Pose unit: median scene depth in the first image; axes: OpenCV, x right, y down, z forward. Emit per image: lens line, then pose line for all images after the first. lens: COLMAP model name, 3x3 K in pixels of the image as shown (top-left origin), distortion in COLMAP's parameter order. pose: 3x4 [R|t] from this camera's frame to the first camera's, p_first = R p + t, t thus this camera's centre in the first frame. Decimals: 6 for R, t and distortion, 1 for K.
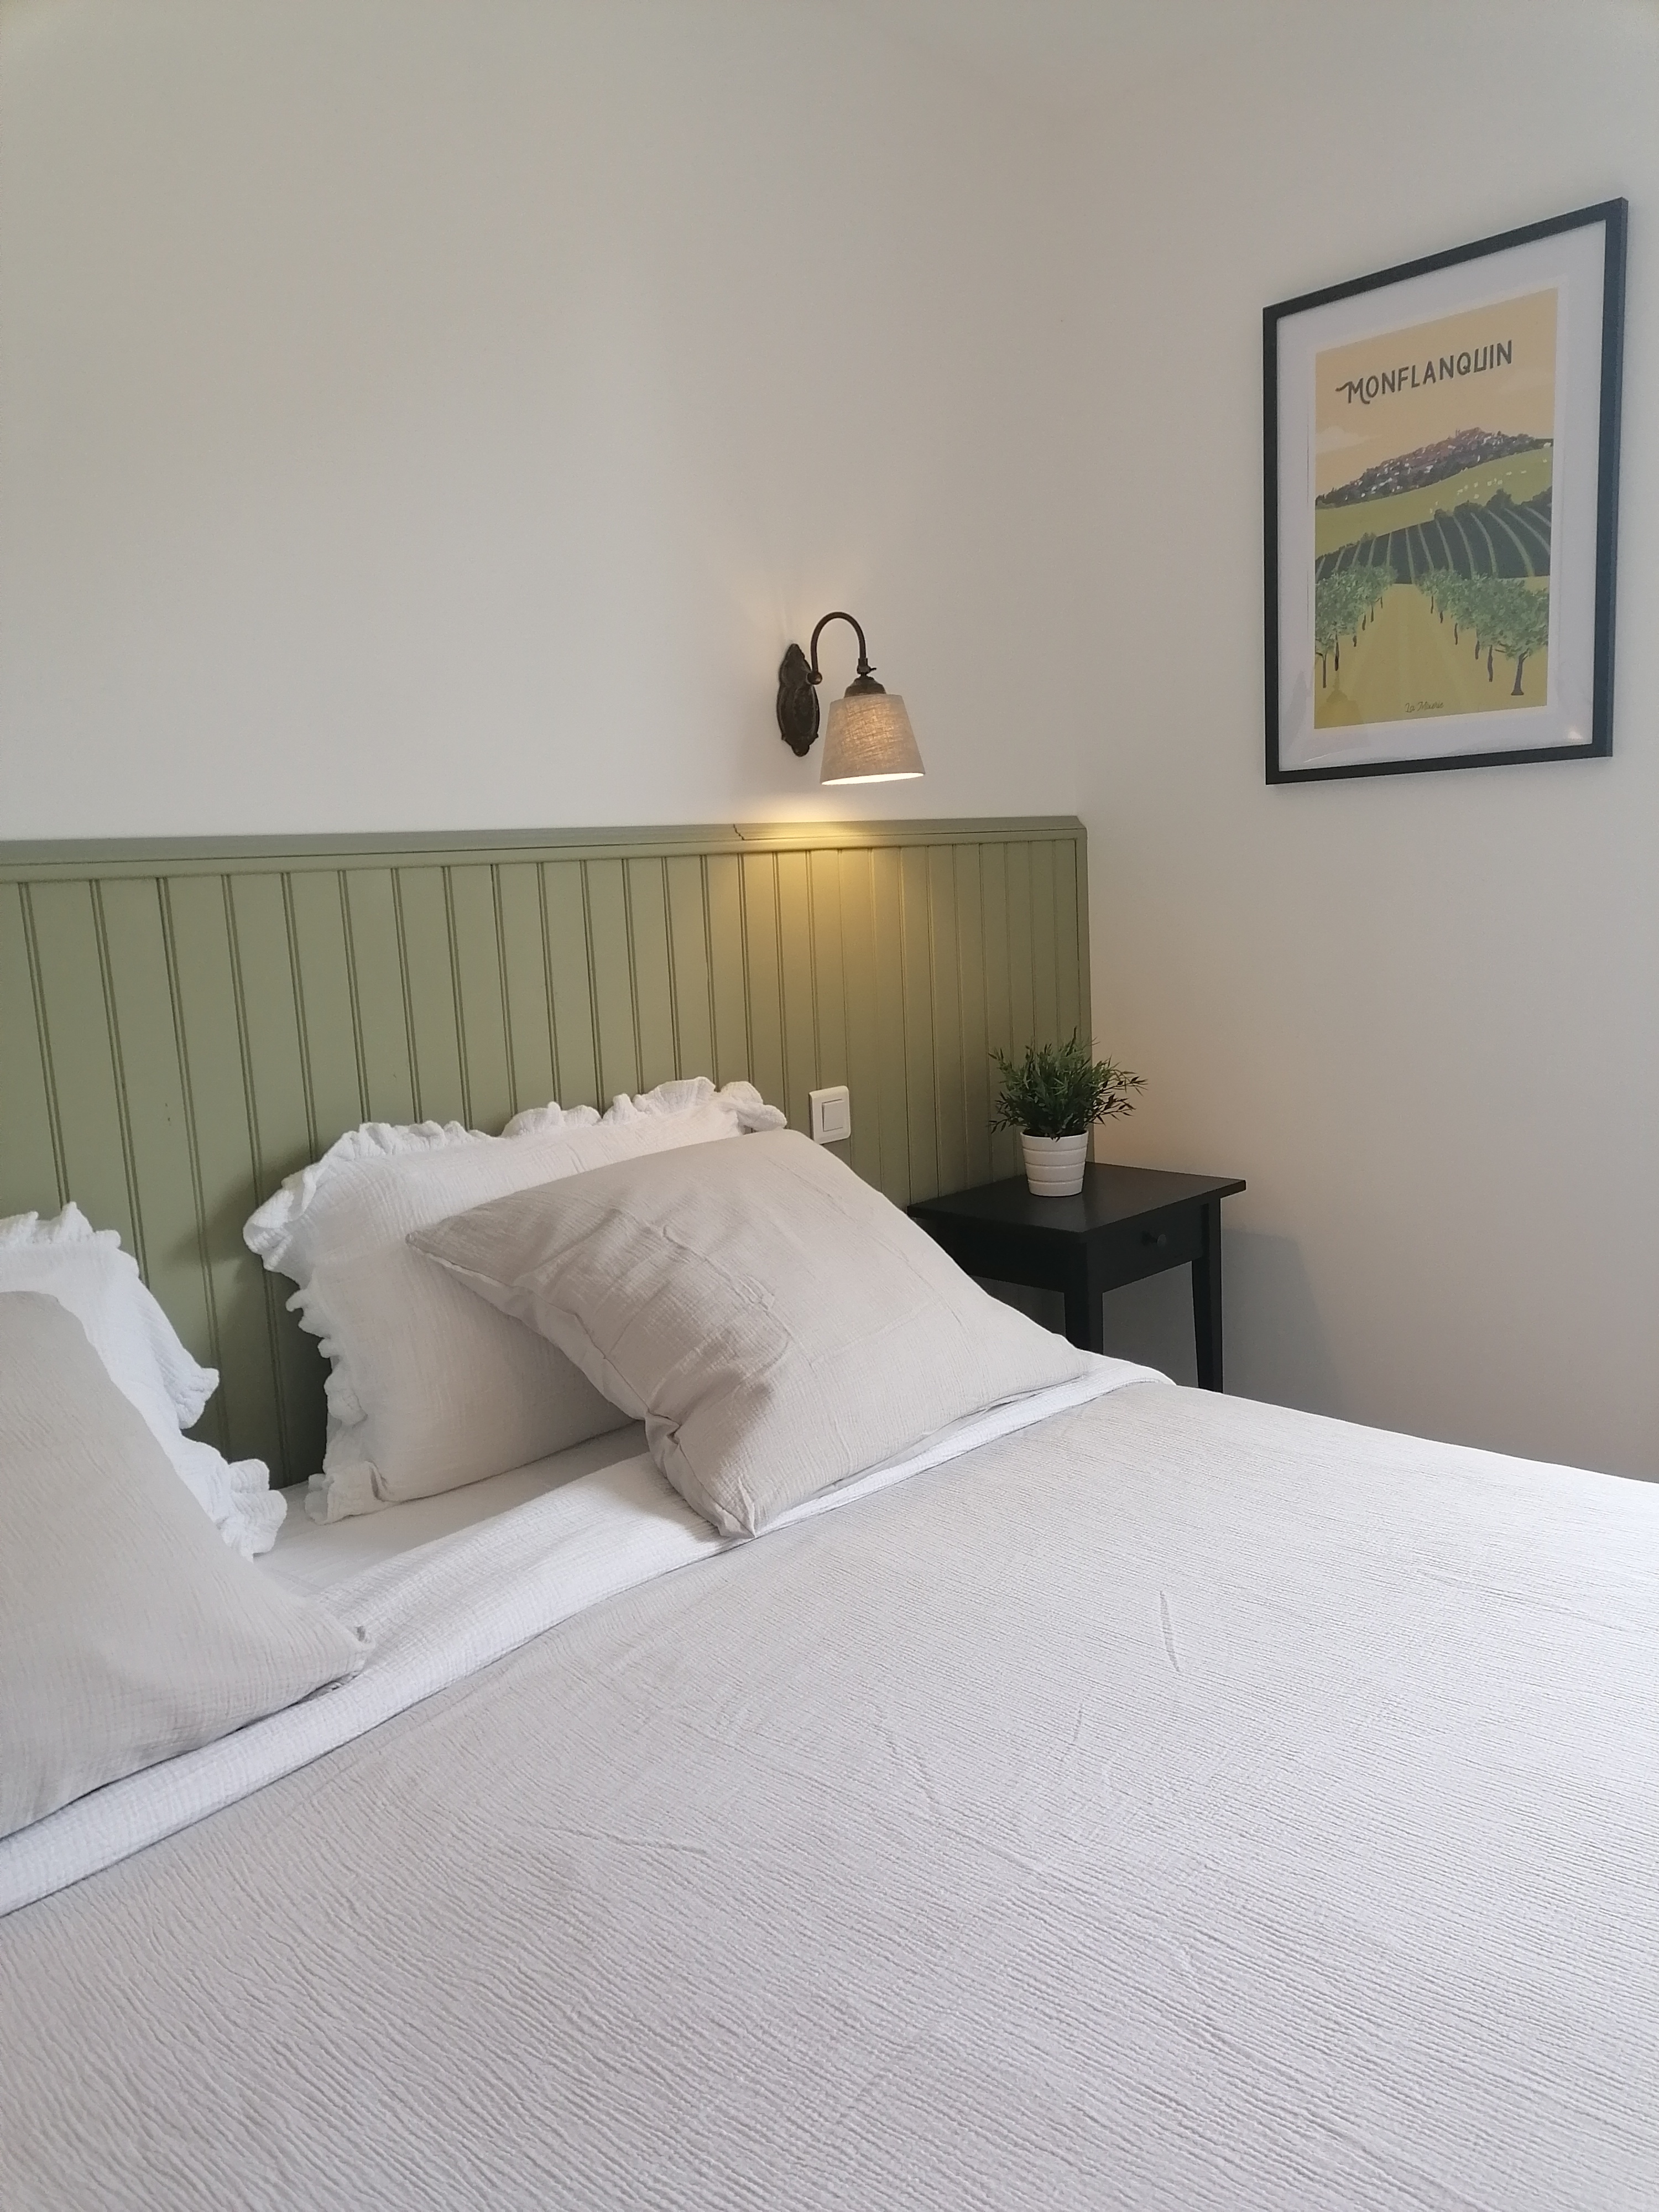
lens RADIAL K [[1652.8, 0, 813.1], [0, 1652.8, 1117.3], [0, 0, 1]] dist [0.039756, -0.016217]
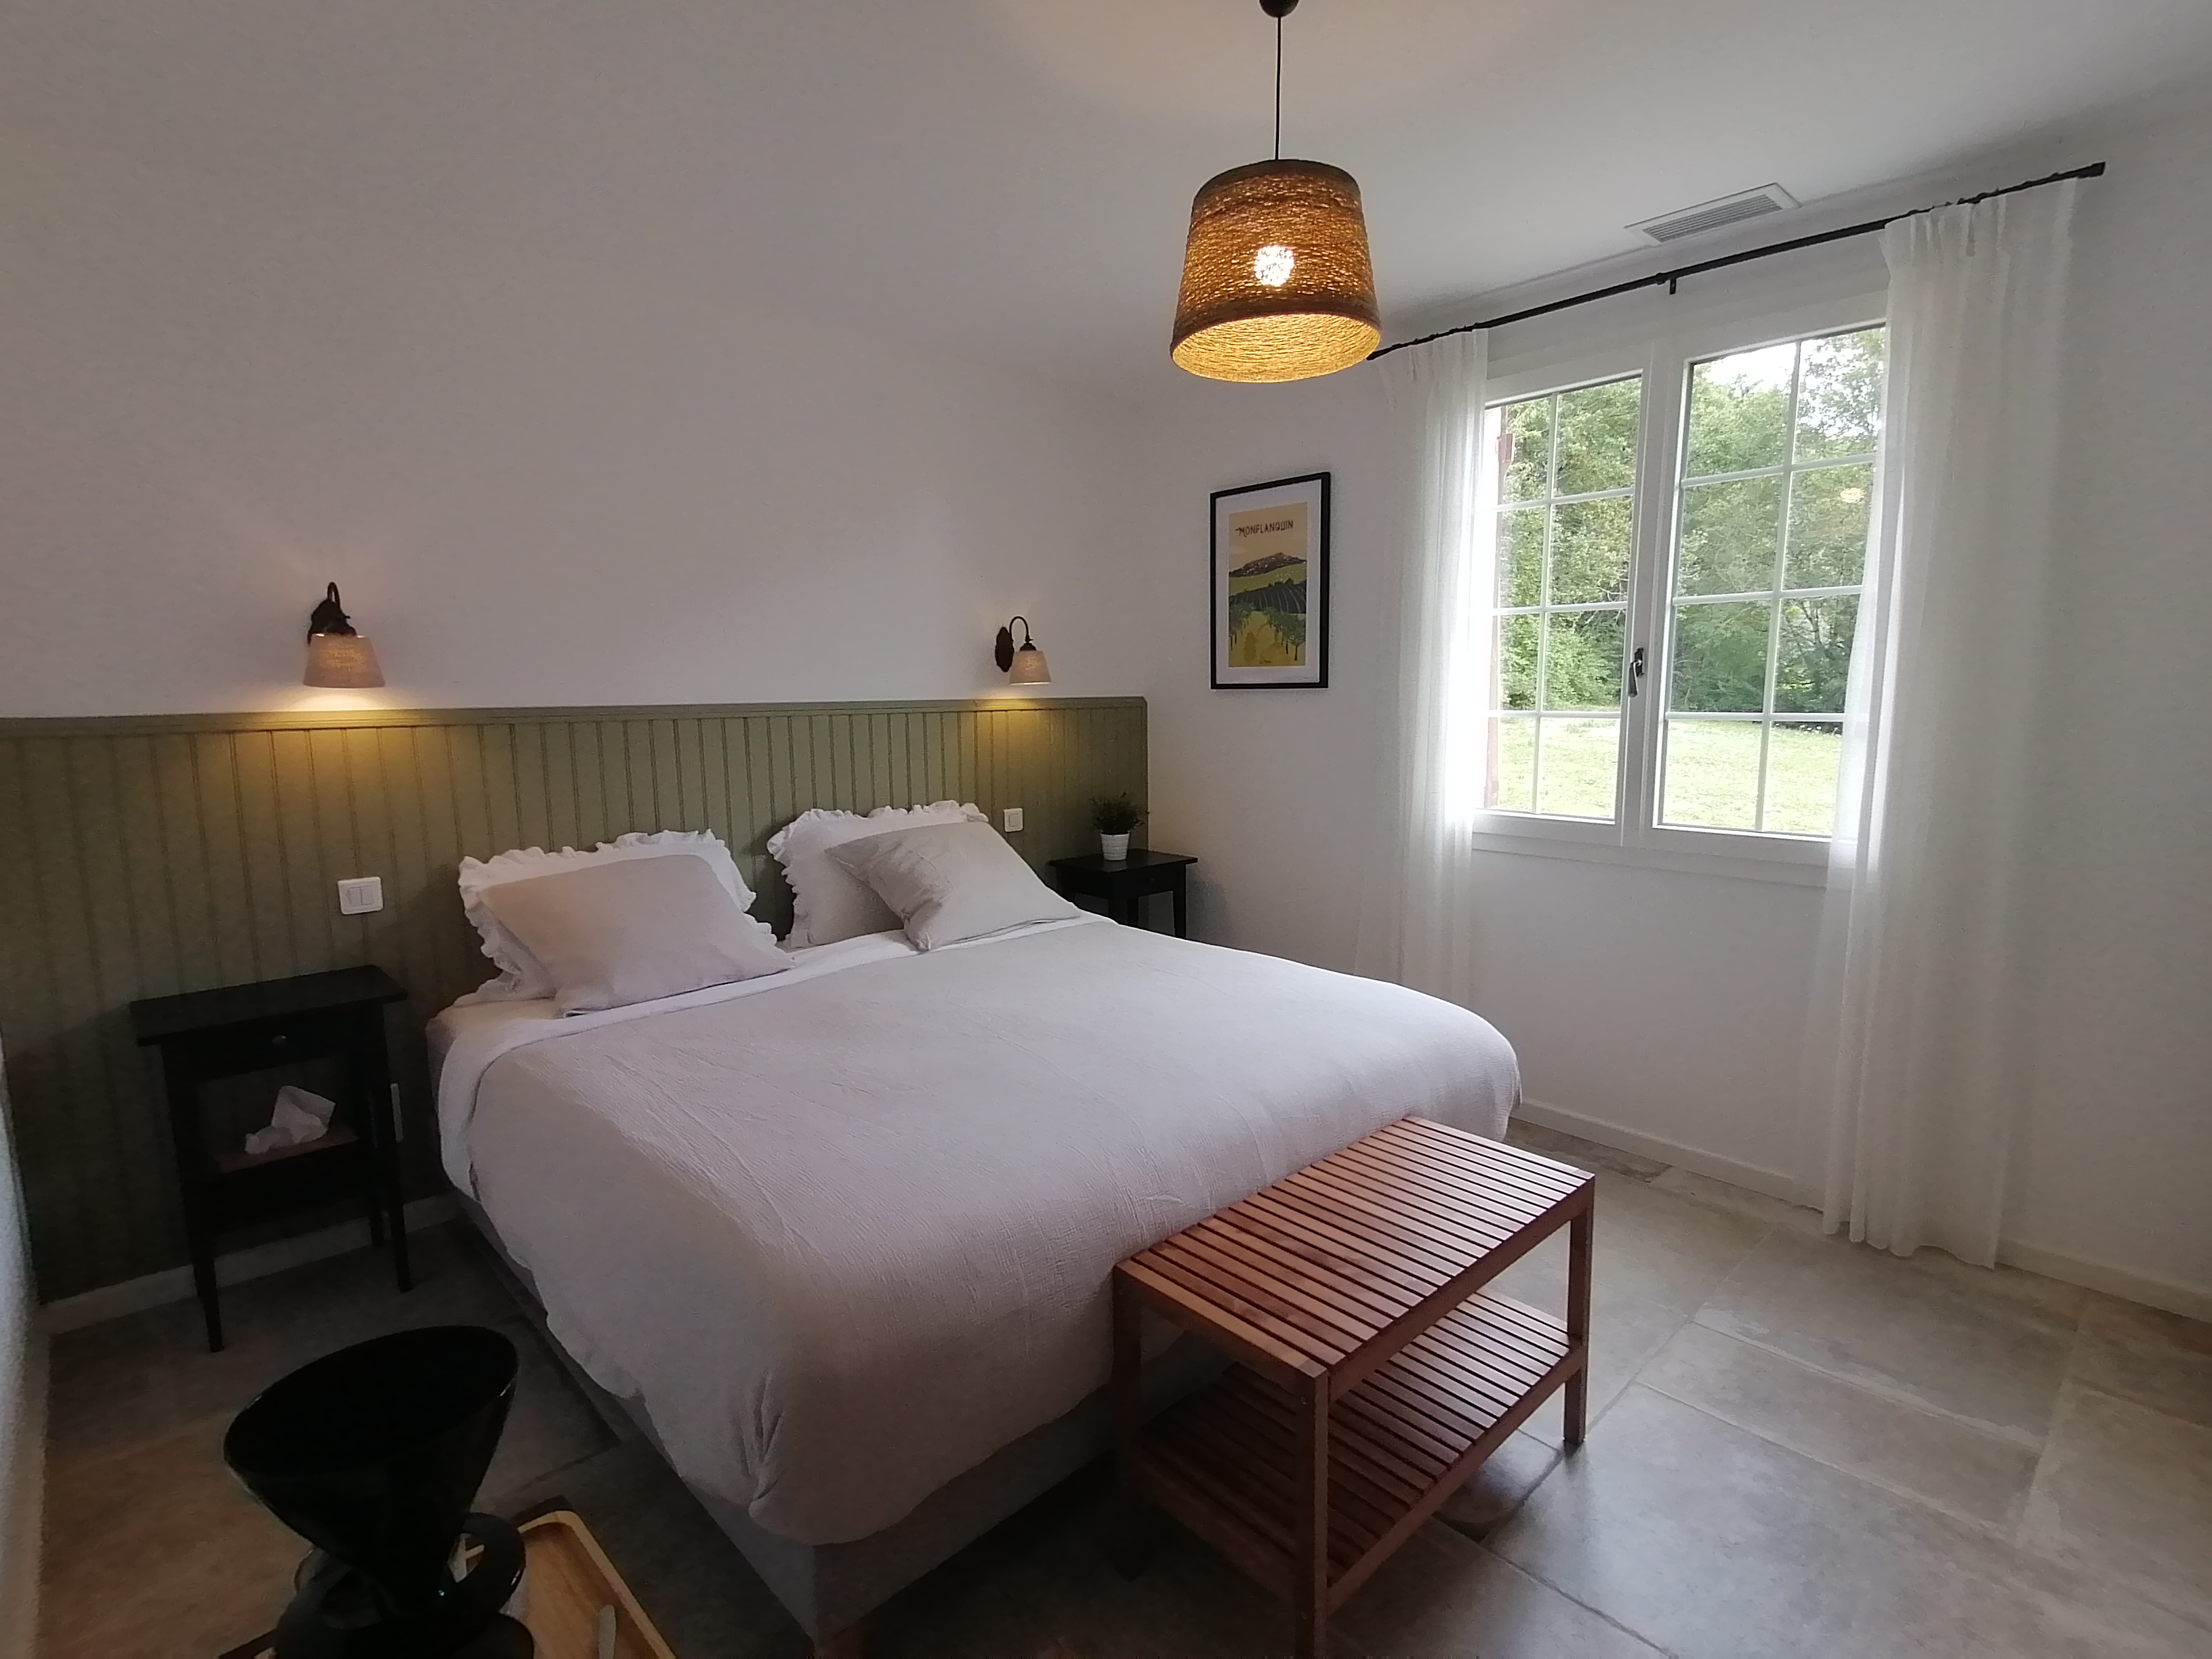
lens RADIAL K [[1082.8, 0, 1115.2], [0, 1082.8, 833.0], [0, 0, 1]] dist [0.022420, 0.000026]
pose [[0.998010, 0.046564, -0.042519, 0.270918], [-0.047245, 0.998769, -0.015132, 0.041688], [0.041763, 0.017111, 0.998981, -0.681605]]
